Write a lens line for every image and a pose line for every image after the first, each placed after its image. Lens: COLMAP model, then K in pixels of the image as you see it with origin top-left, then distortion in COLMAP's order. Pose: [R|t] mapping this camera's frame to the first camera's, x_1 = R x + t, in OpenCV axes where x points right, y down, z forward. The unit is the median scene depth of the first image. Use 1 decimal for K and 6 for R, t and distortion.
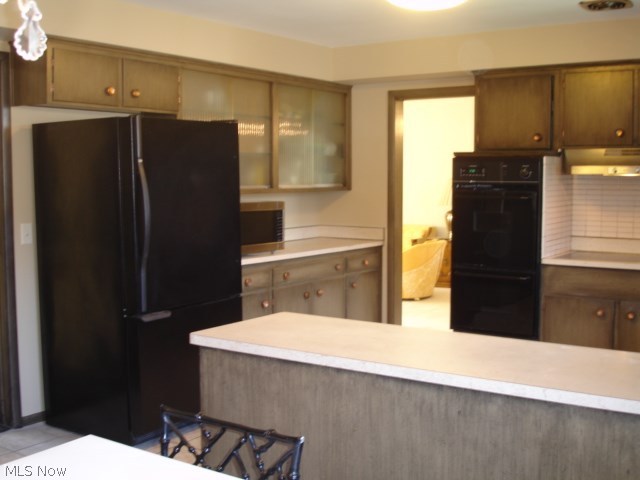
lens RADIAL K [[802.2, 0, 320.0], [0, 802.2, 240.0], [0, 0, 1]] dist [0.012218, -0.371967]
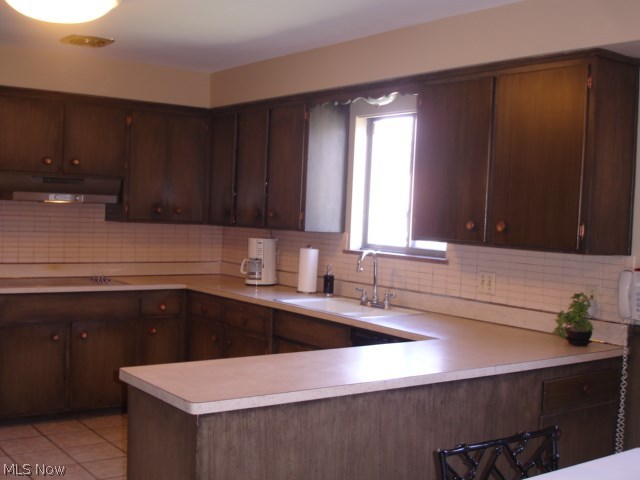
lens RADIAL K [[802.2, 0, 320.0], [0, 802.2, 240.0], [0, 0, 1]] dist [0.012218, -0.371967]
pose [[0.328849, -0.020462, 0.944161, -0.998178], [0.037747, 0.999251, 0.008509, -0.056750], [-0.943628, 0.032841, 0.329375, 0.684216]]
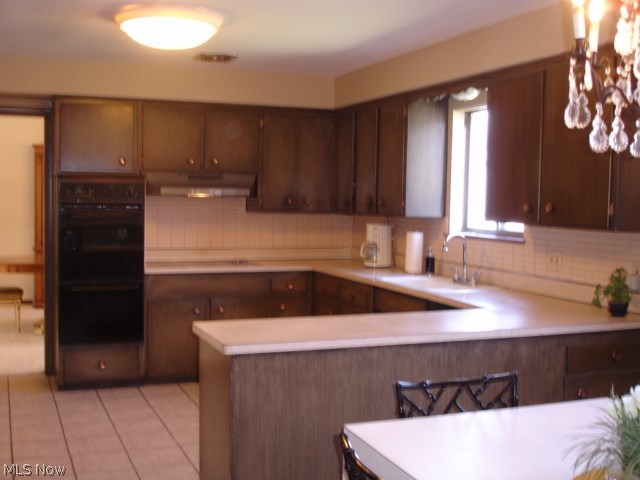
lens RADIAL K [[802.2, 0, 320.0], [0, 802.2, 240.0], [0, 0, 1]] dist [0.012218, -0.371967]
pose [[0.555722, -0.035109, 0.830627, -1.096834], [0.052571, 0.998592, 0.007036, -0.026678], [-0.829705, 0.039757, 0.556785, 0.335789]]
